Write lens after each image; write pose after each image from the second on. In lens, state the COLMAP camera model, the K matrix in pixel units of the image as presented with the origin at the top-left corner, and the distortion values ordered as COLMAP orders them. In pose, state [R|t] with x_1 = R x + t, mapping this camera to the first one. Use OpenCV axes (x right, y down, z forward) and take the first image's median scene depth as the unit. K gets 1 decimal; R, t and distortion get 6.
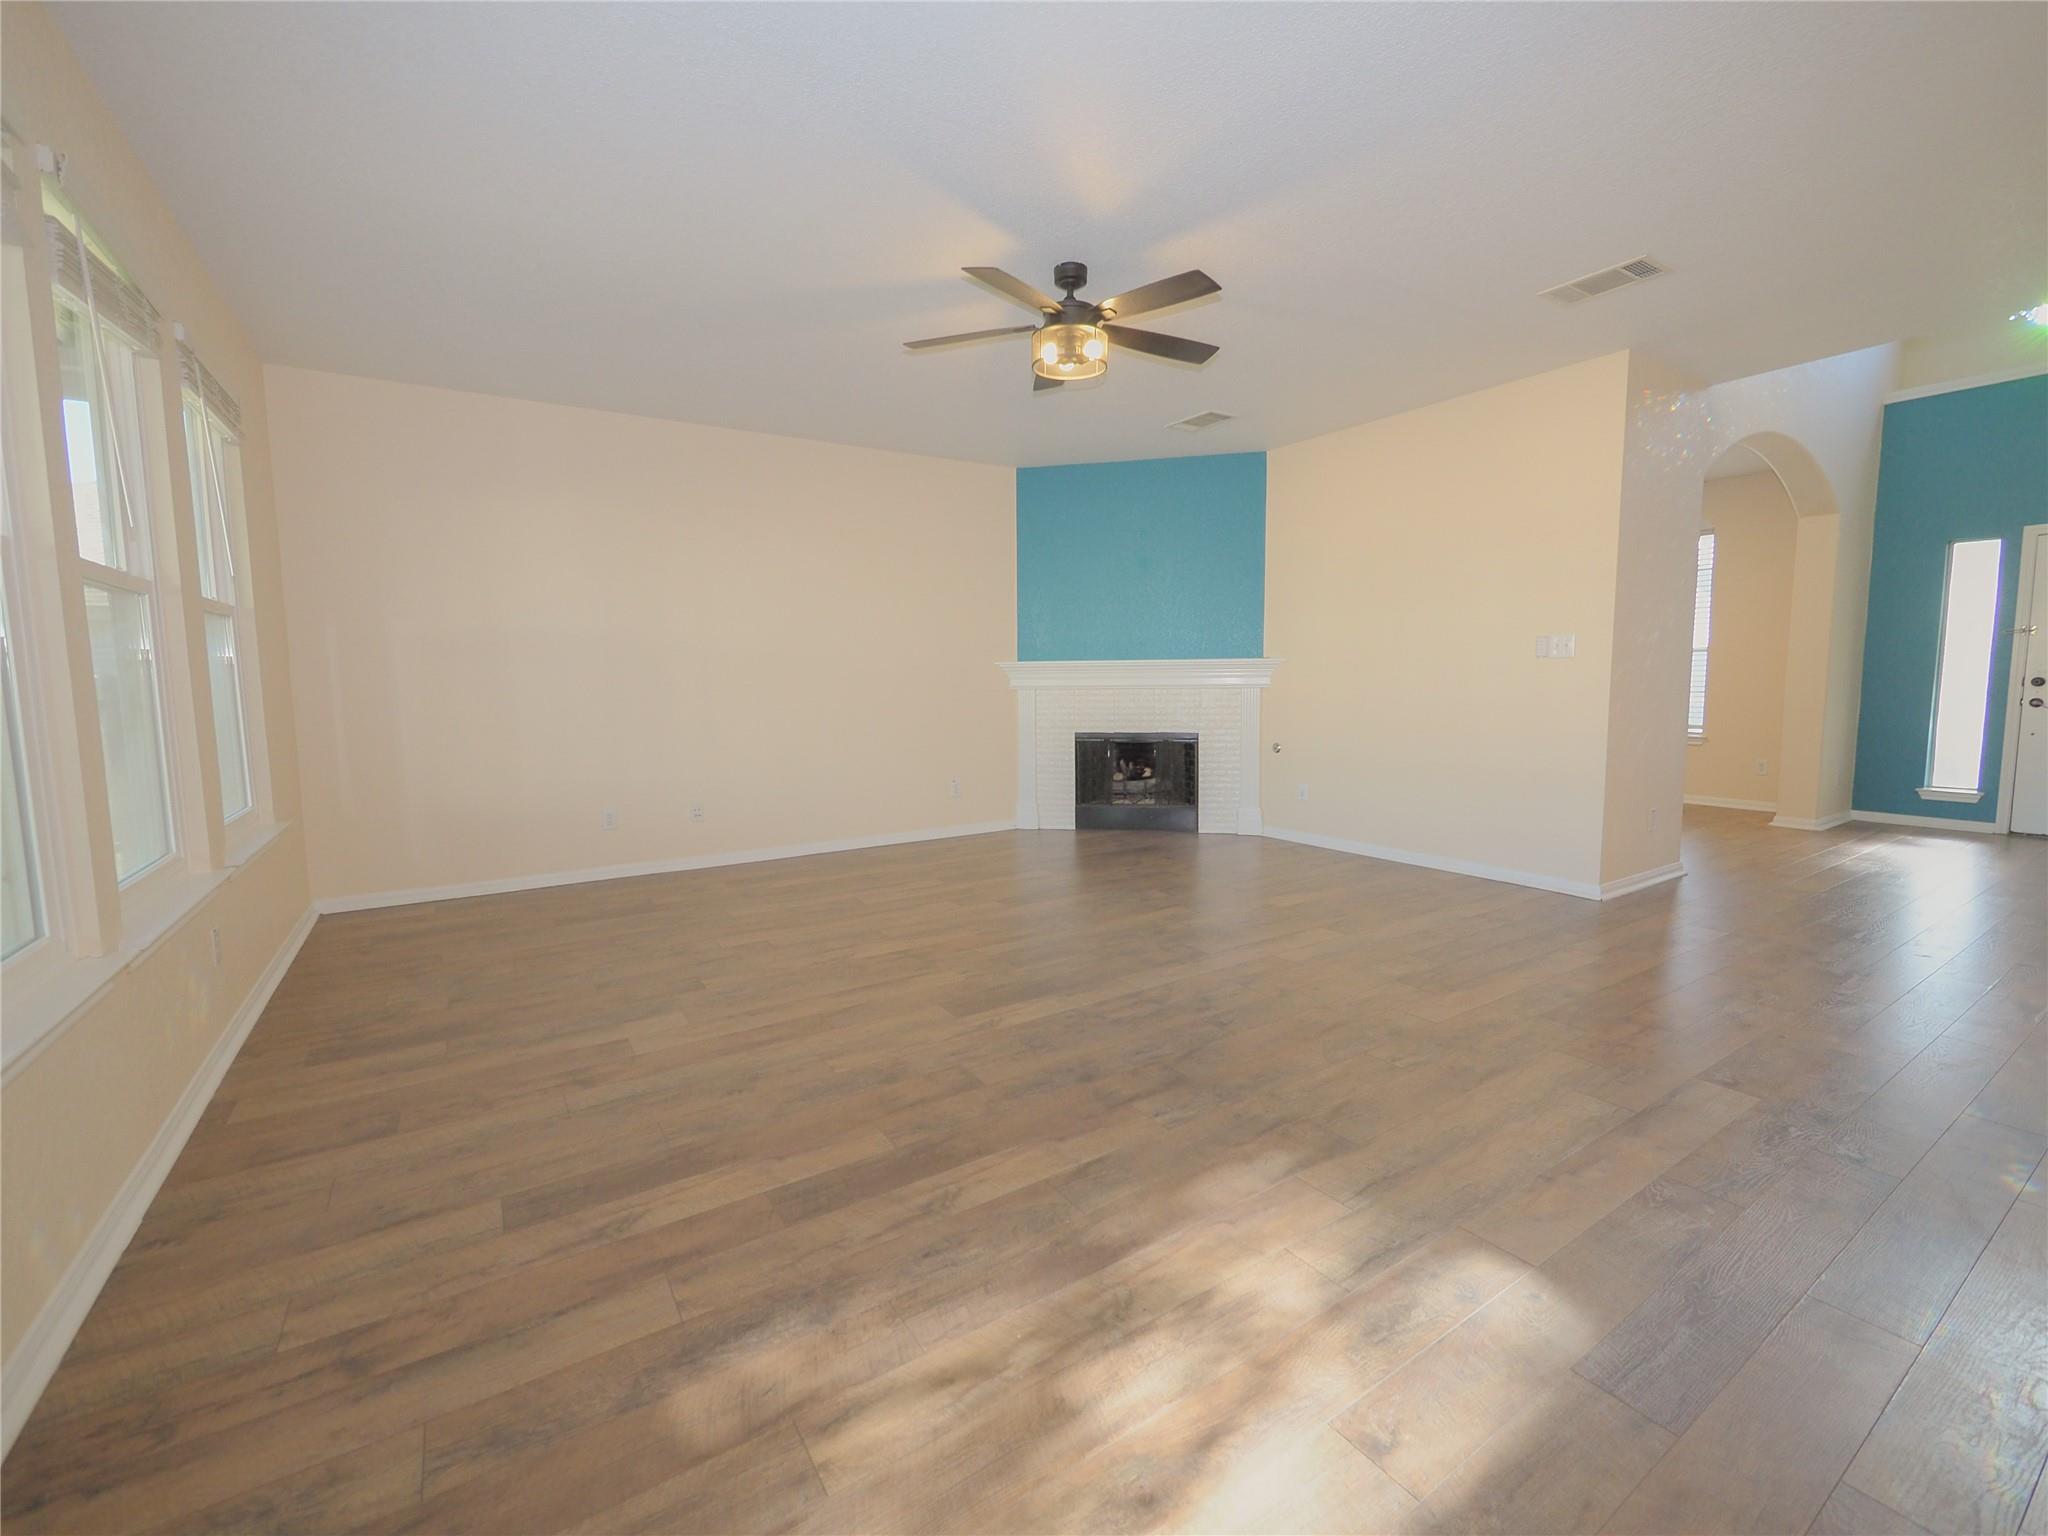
lens RADIAL K [[870.8, 0, 1024.0], [0, 870.8, 768.0], [0, 0, 1]] dist [-0.002339, -0.000059]
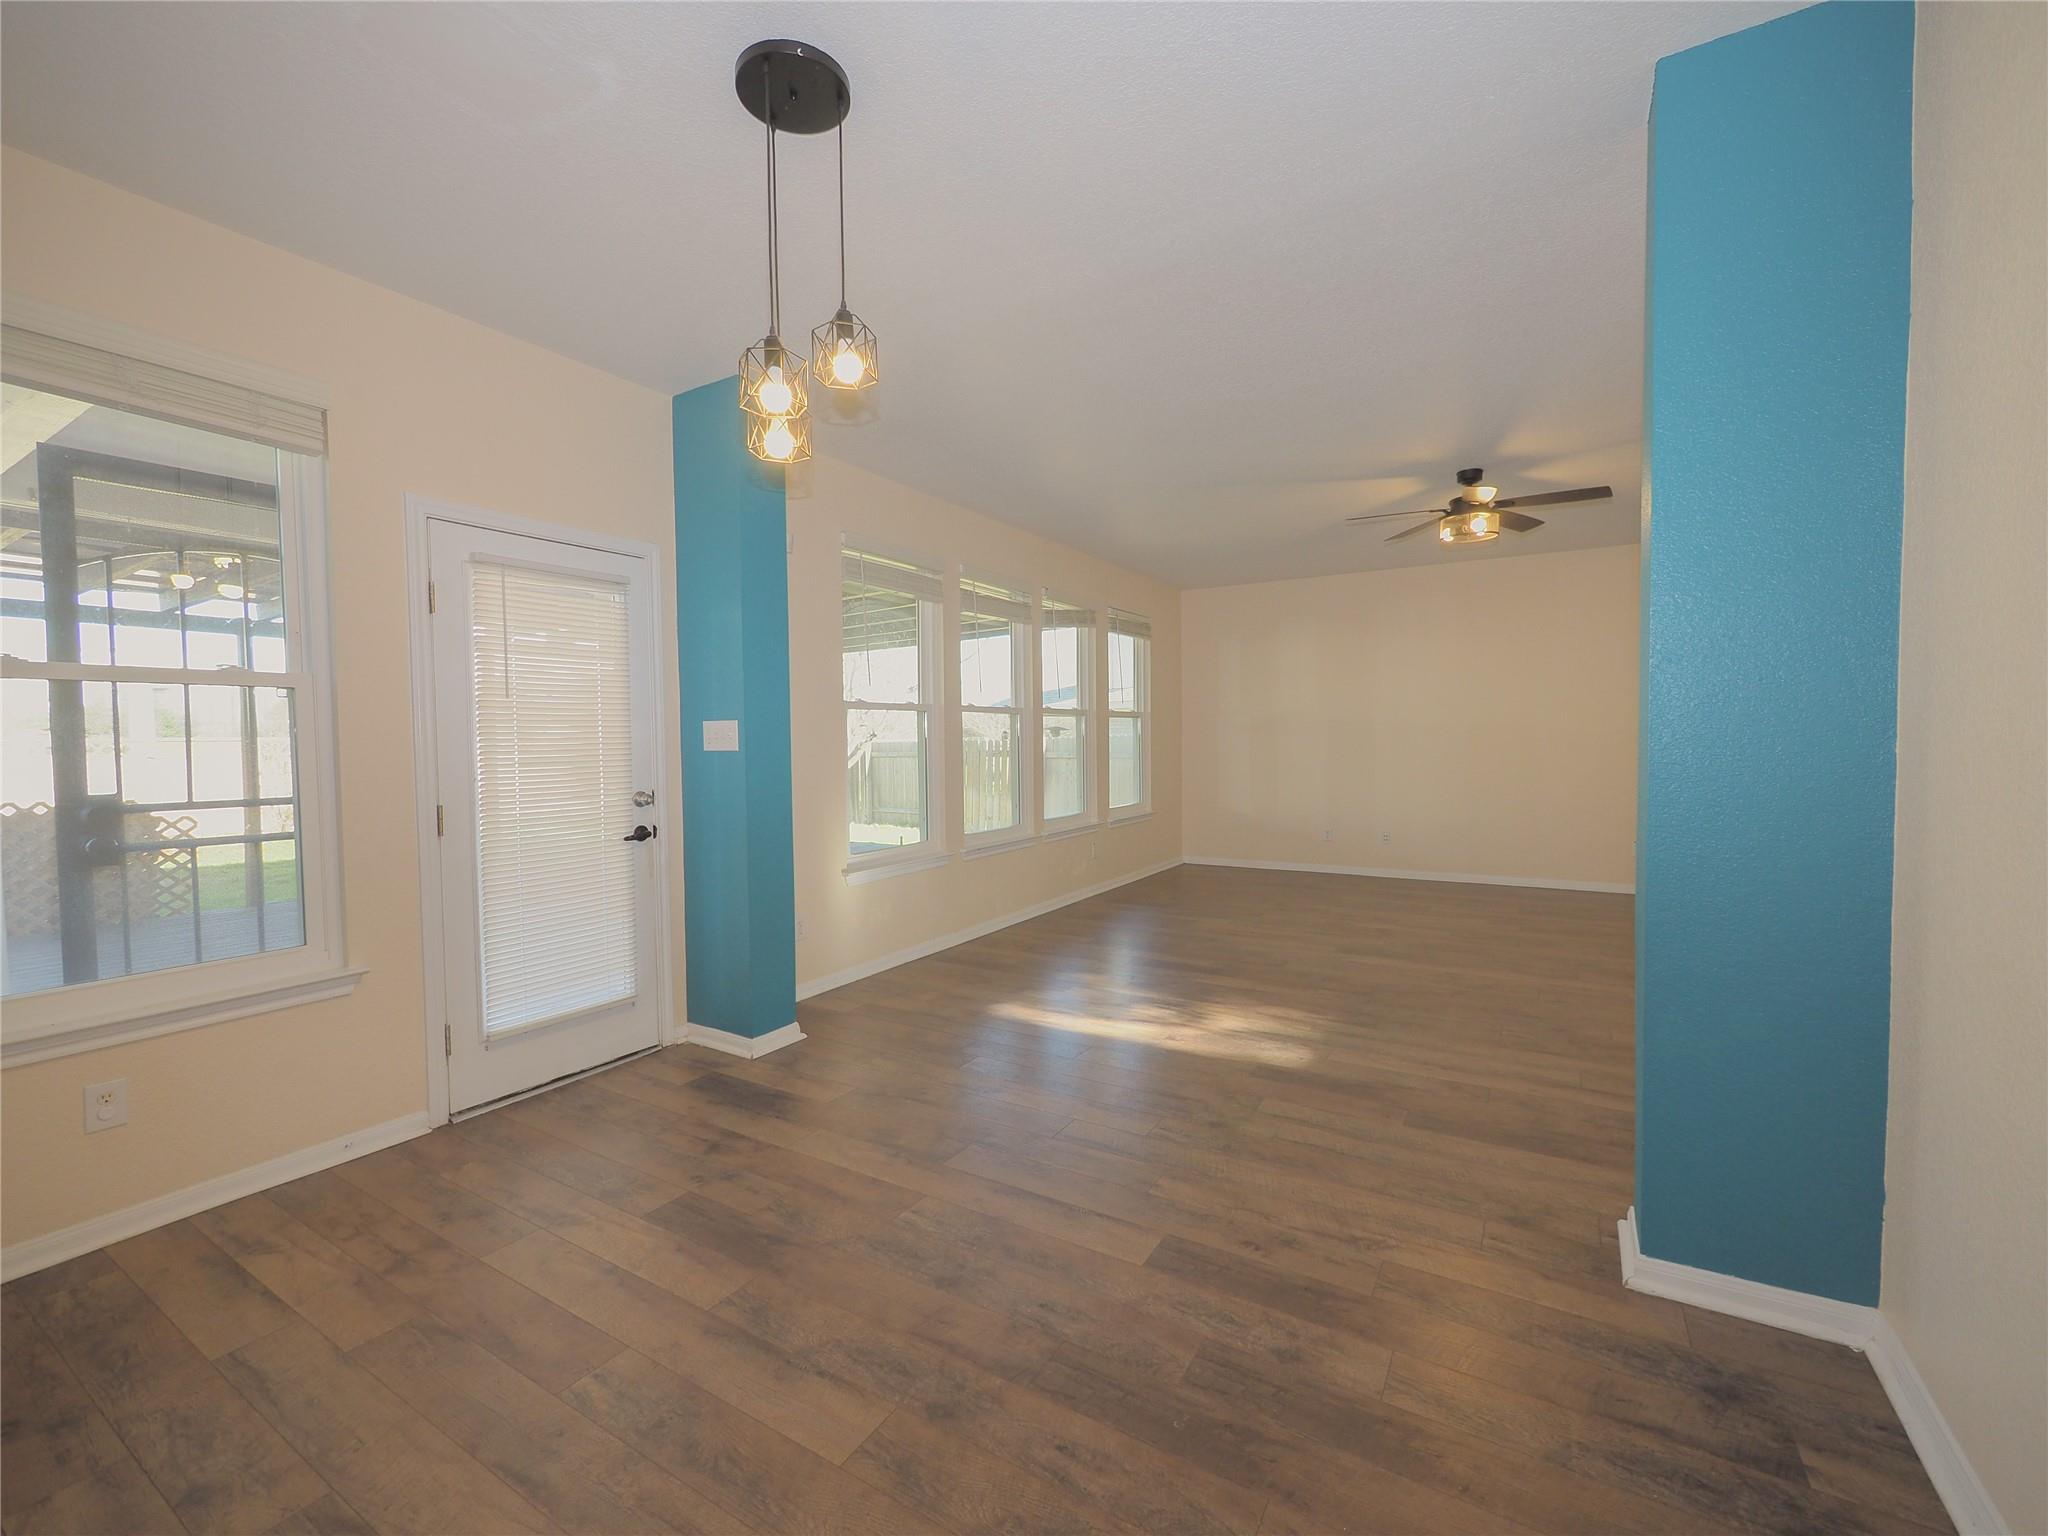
lens RADIAL K [[870.8, 0, 1024.0], [0, 870.8, 768.0], [0, 0, 1]] dist [-0.002339, -0.000059]
pose [[0.424187, 0.037530, -0.904797, 1.526679], [-0.085679, 0.996322, 0.001159, -0.022646], [0.901513, 0.077030, 0.425842, -0.375420]]
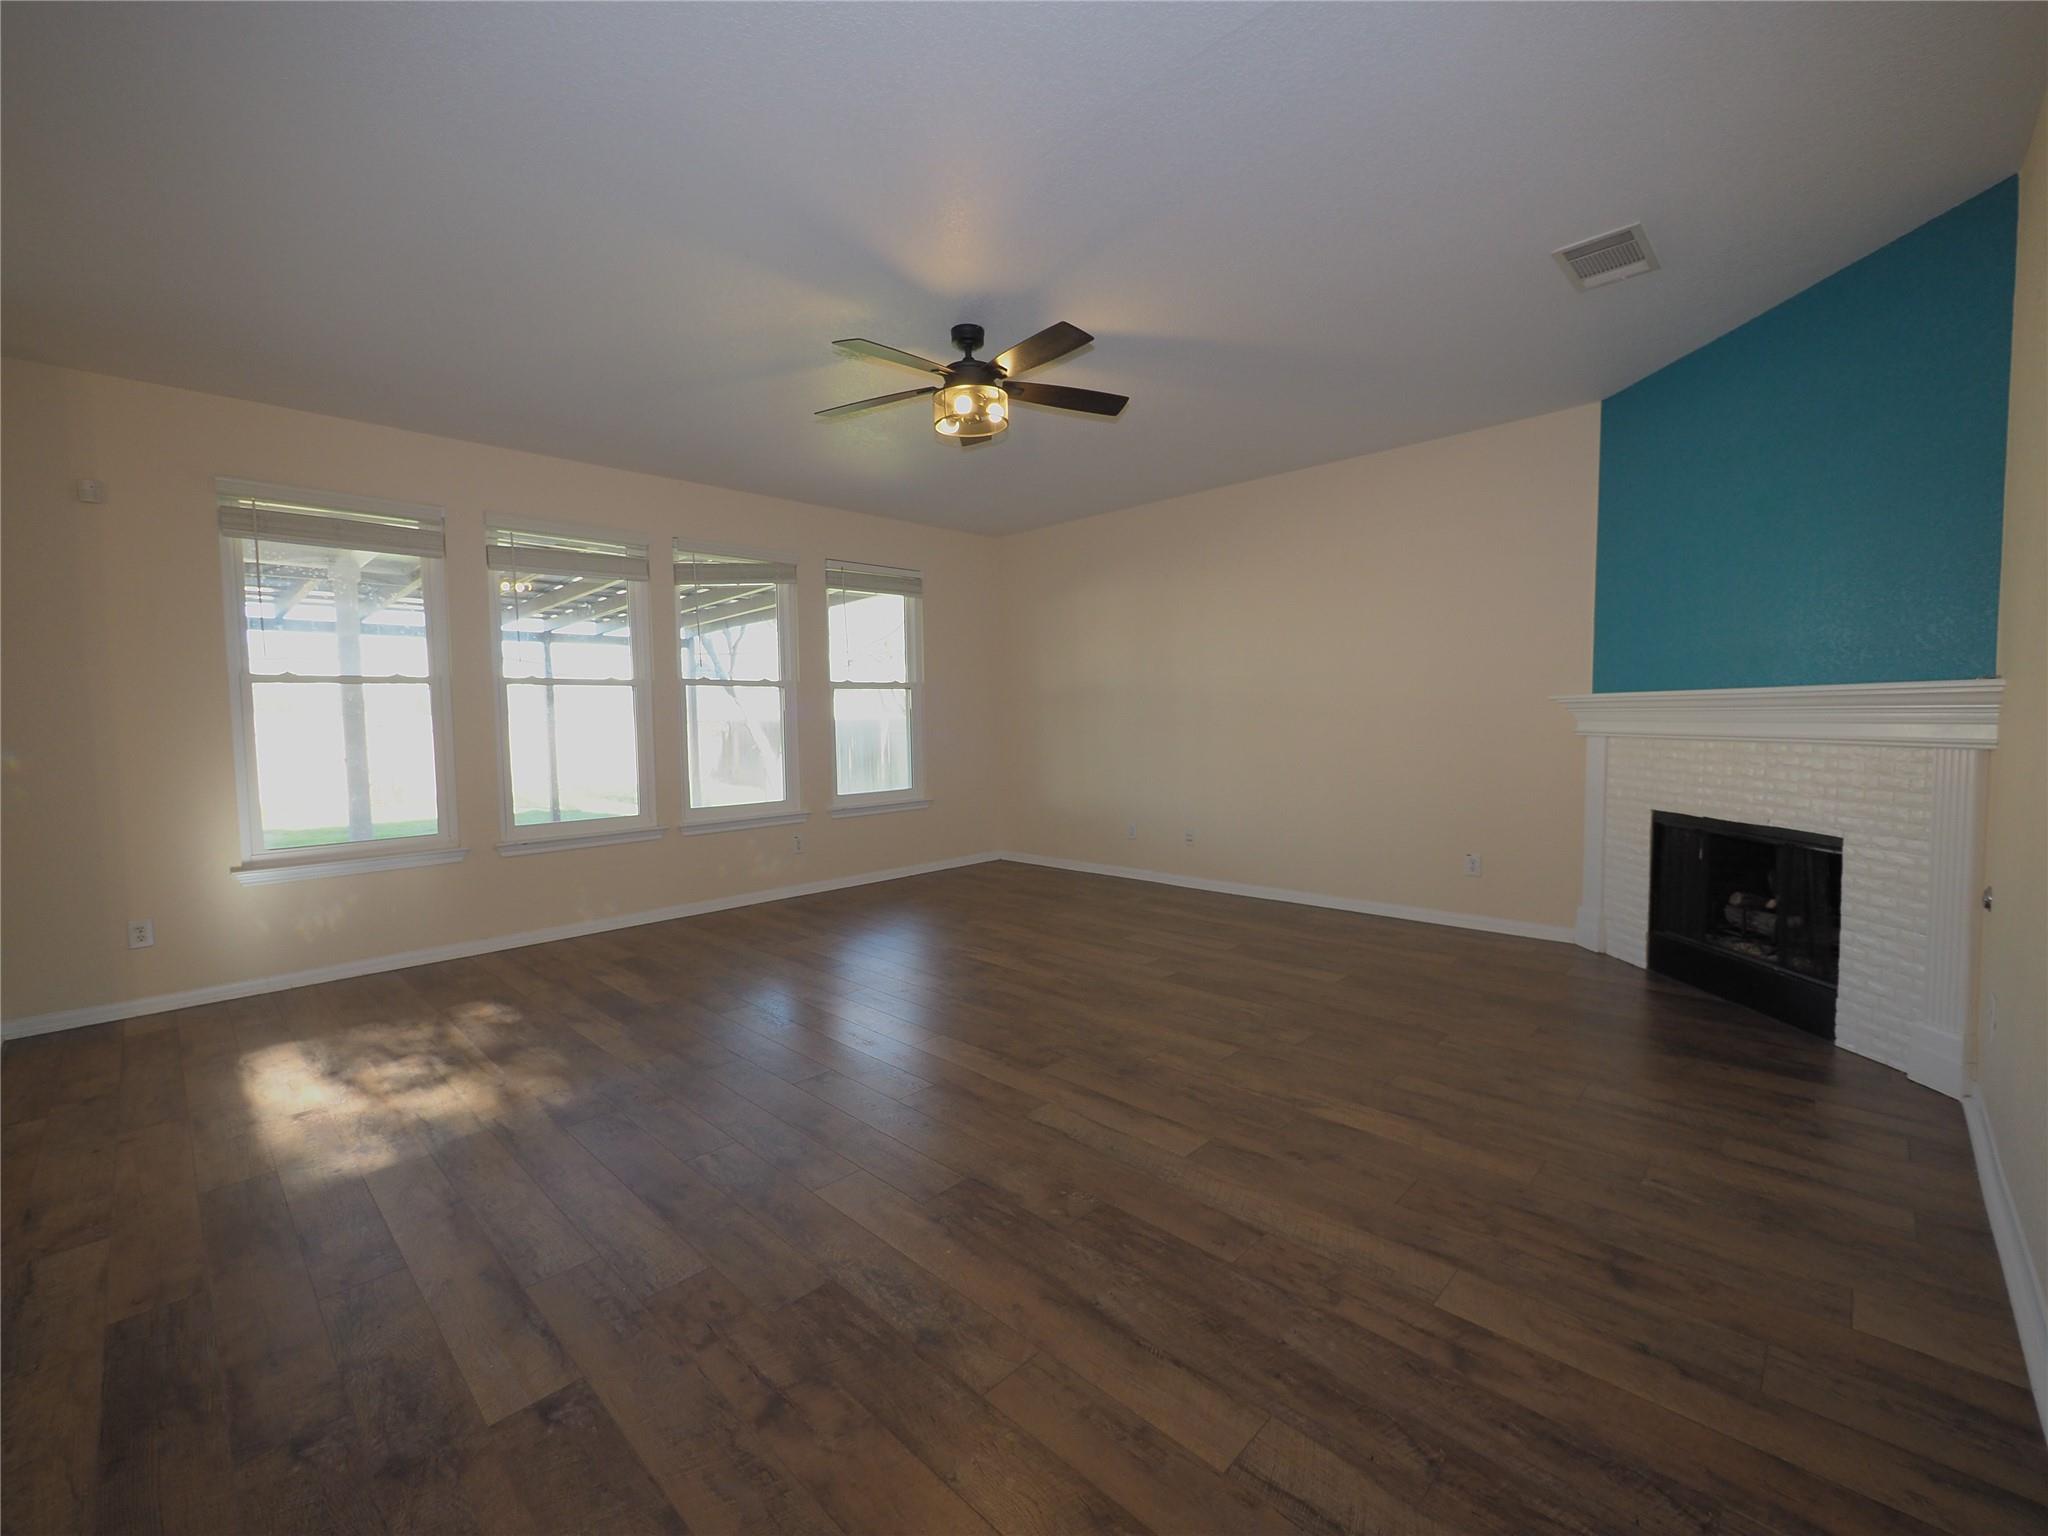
lens RADIAL K [[870.8, 0, 1024.0], [0, 870.8, 768.0], [0, 0, 1]] dist [-0.002339, -0.000059]
pose [[0.206803, 0.063048, -0.976349, 1.565172], [-0.085351, 0.995280, 0.046192, -0.167658], [0.974653, 0.073780, 0.211208, 1.246041]]
